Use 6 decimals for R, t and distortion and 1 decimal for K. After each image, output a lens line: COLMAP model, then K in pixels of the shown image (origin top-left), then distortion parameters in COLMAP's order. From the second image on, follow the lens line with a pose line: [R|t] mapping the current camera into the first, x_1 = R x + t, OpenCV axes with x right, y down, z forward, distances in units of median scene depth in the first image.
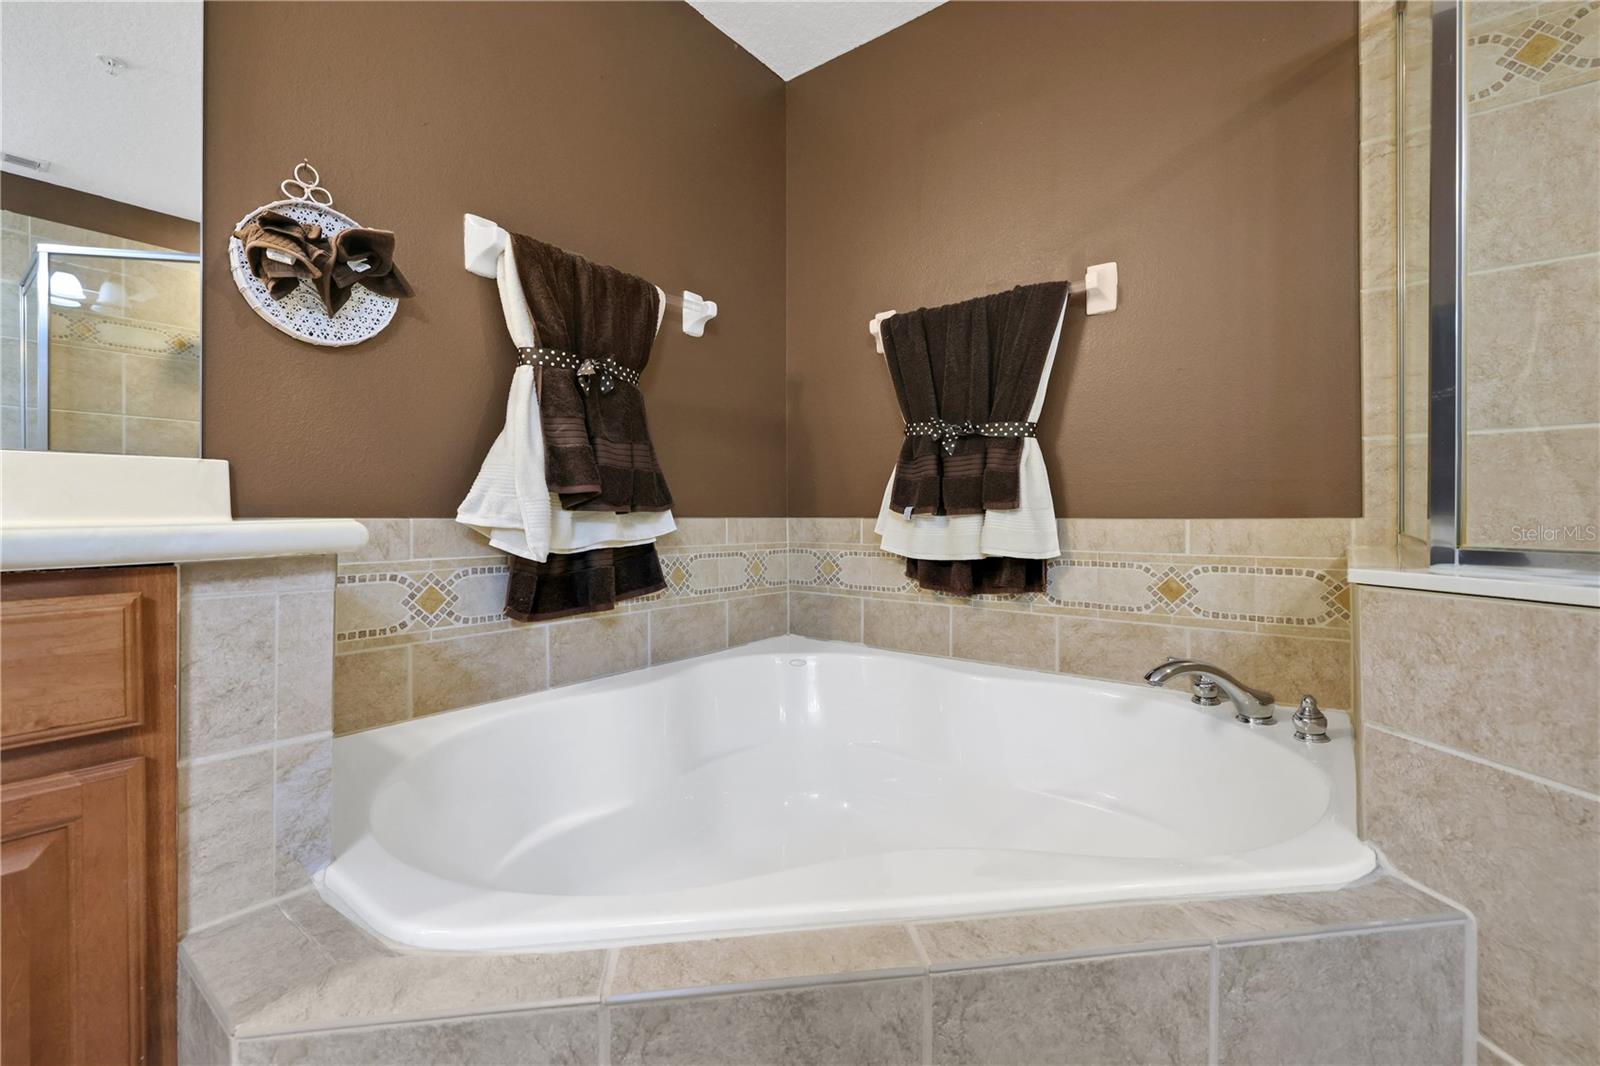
lens RADIAL K [[677.7, 0, 799.4], [0, 677.7, 517.2], [0, 0, 1]] dist [-0.004130, 0.000332]
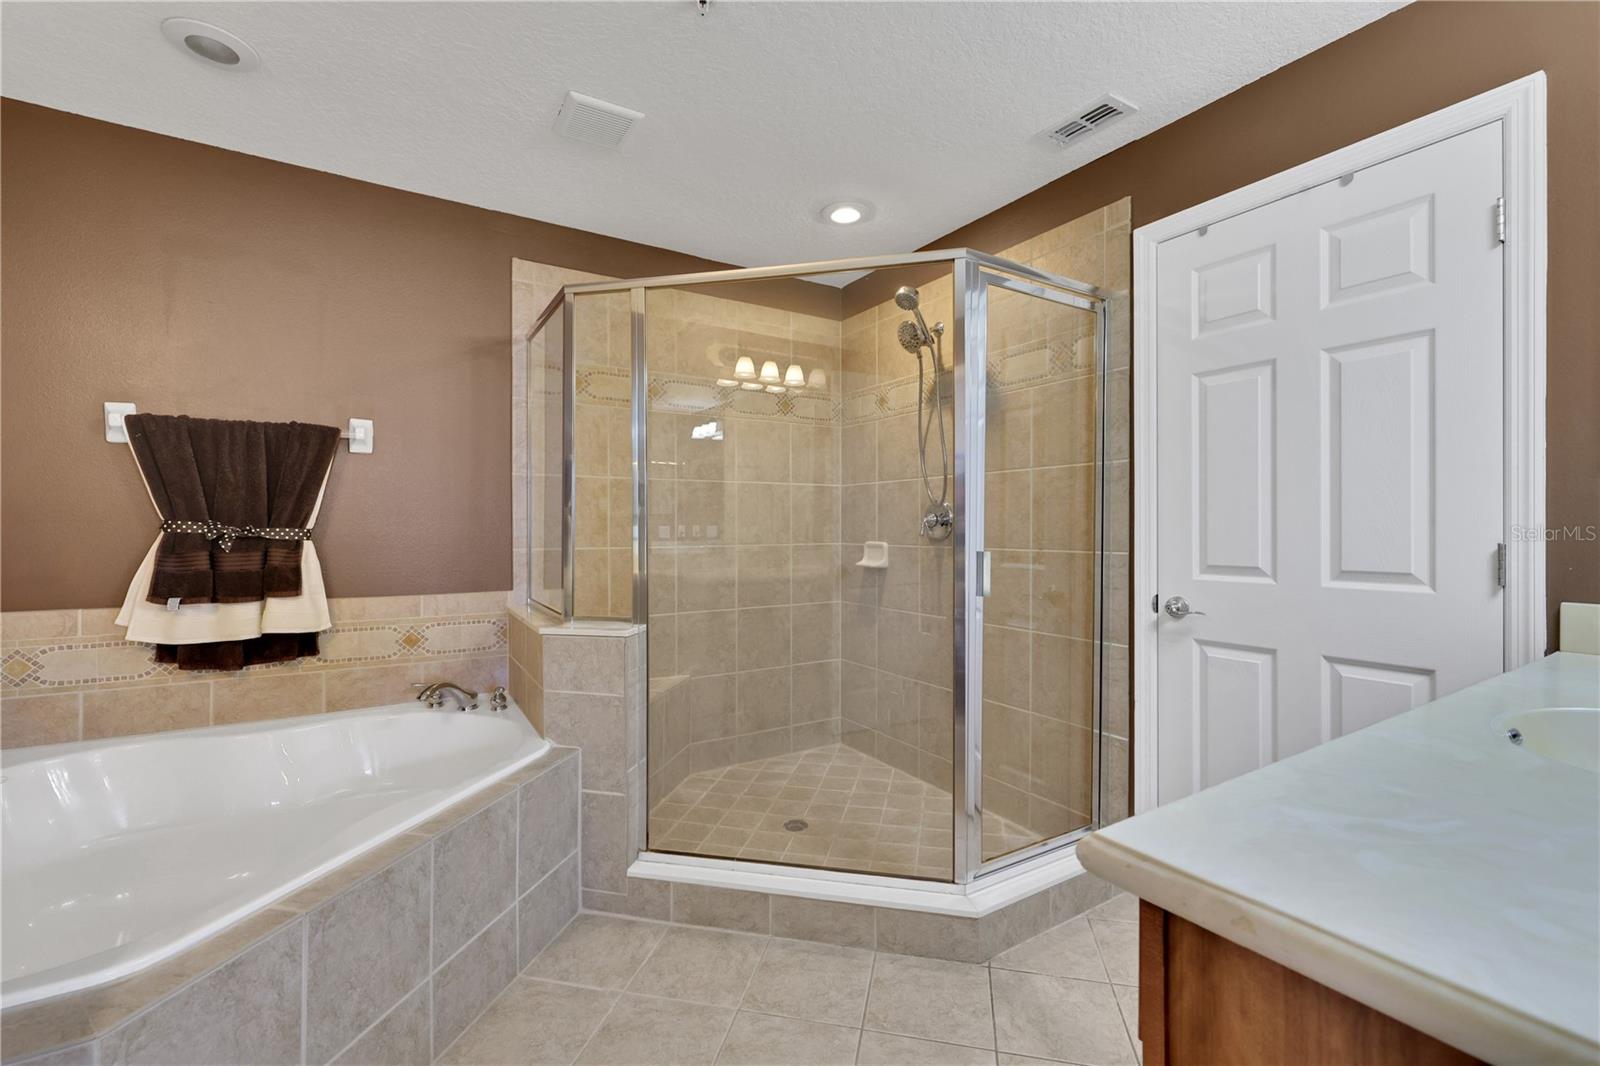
lens RADIAL K [[677.7, 0, 802.2], [0, 677.7, 528.8], [0, 0, 1]] dist [-0.004130, 0.000332]
pose [[0.339905, 0.002445, 0.940457, -0.568877], [0.000631, 0.999996, -0.002828, -0.135229], [-0.940459, 0.001555, 0.339902, -0.352875]]
